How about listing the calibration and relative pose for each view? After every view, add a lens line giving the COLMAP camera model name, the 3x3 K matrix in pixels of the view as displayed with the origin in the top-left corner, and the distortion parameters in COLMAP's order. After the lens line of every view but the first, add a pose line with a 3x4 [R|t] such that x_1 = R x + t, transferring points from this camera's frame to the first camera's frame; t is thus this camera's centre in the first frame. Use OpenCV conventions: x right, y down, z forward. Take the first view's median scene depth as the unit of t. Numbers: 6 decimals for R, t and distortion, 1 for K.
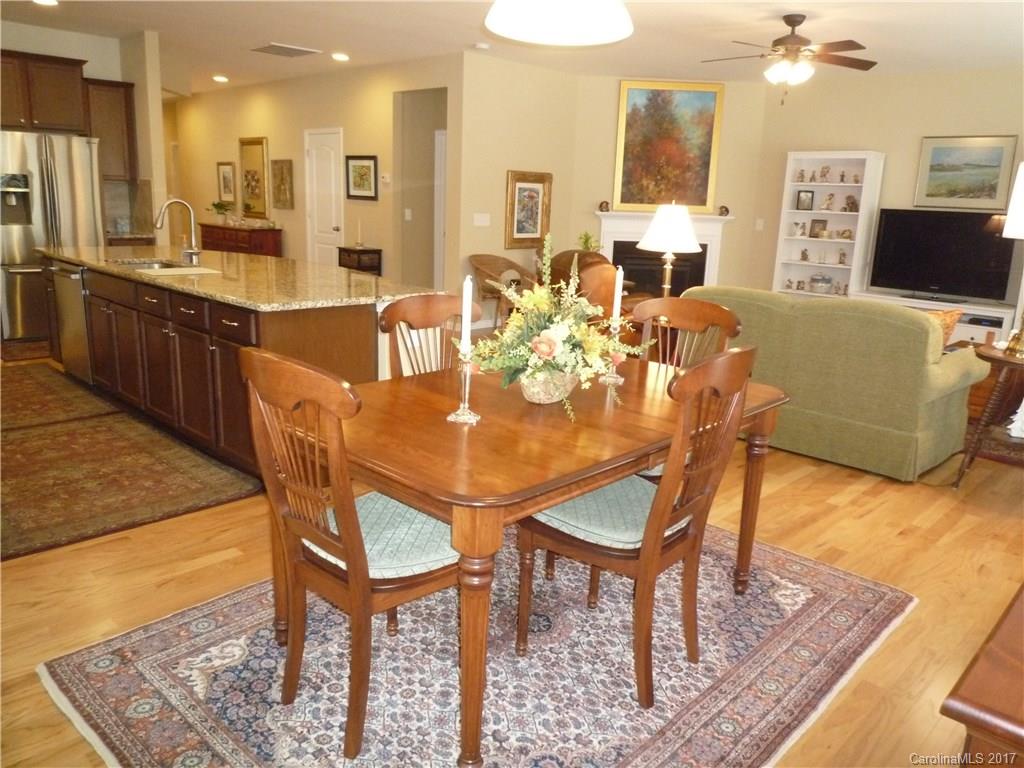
lens RADIAL K [[762.5, 0, 515.2], [0, 762.5, 380.8], [0, 0, 1]] dist [0.009849, -0.054477]
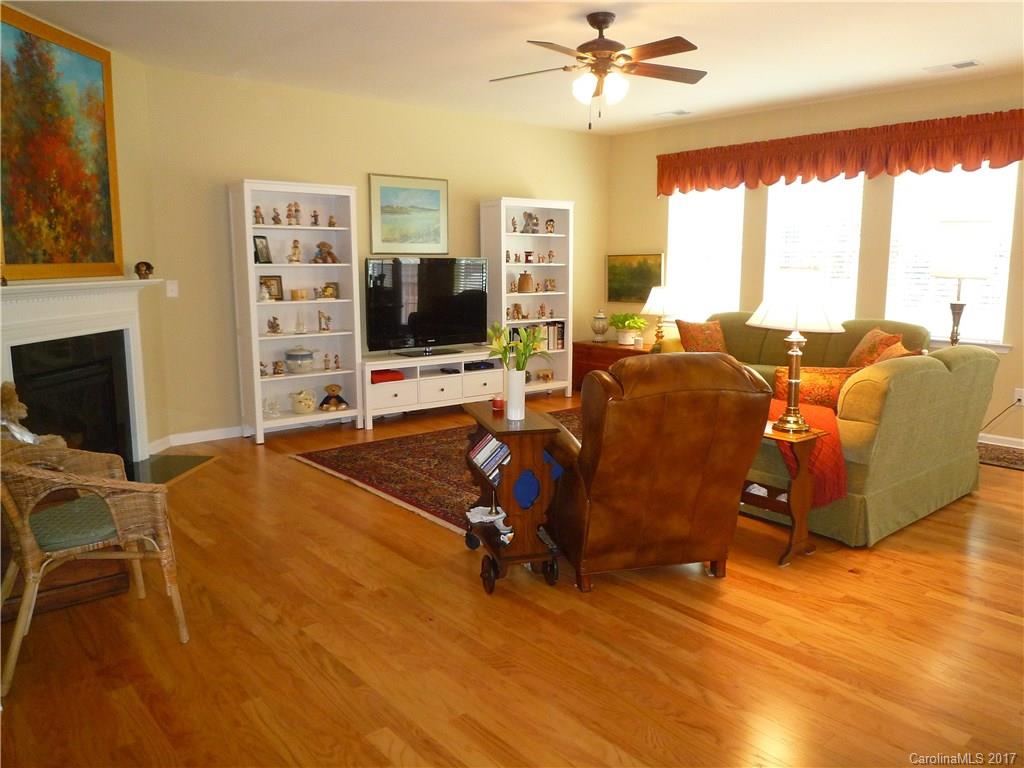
lens RADIAL K [[762.5, 0, 515.2], [0, 762.5, 380.8], [0, 0, 1]] dist [0.009849, -0.054477]
pose [[0.084797, -0.190204, 0.978076, -0.328335], [0.231922, 0.958418, 0.166275, -0.194676], [-0.969031, 0.212737, 0.125384, 0.755122]]
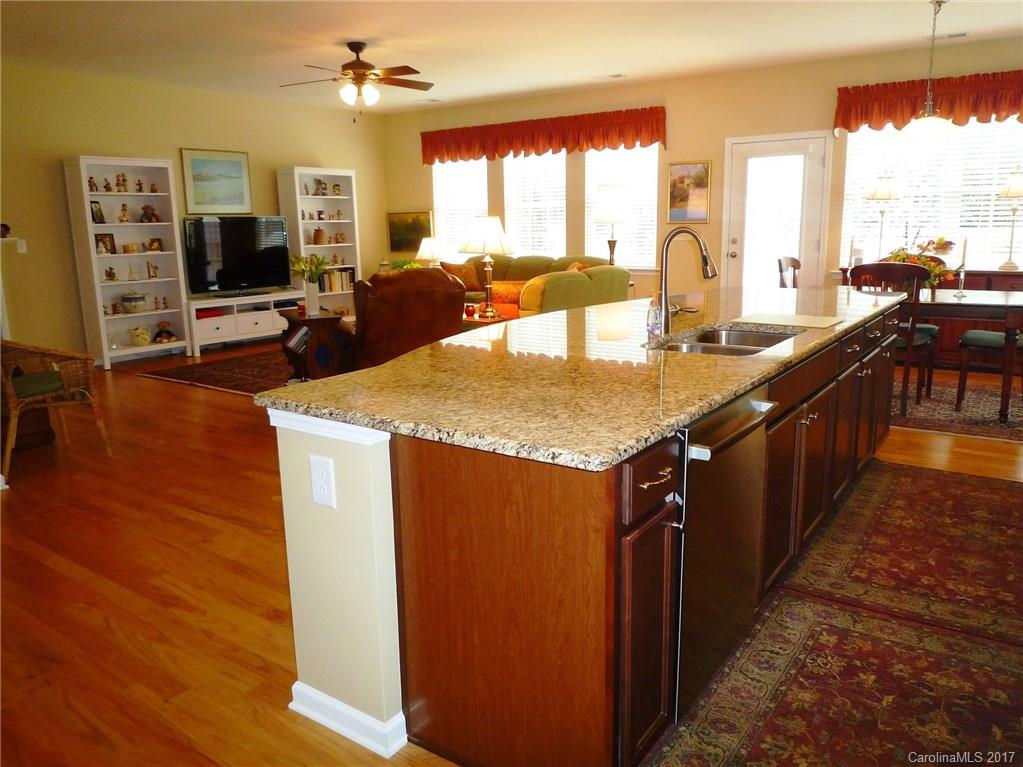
lens RADIAL K [[761.8, 0, 514.7], [0, 761.8, 380.3], [0, 0, 1]] dist [0.009849, -0.054477]
pose [[-0.167132, -0.234628, 0.957610, -0.602444], [0.237663, 0.933043, 0.270088, -0.189432], [-0.956861, 0.272729, -0.100179, 0.726013]]
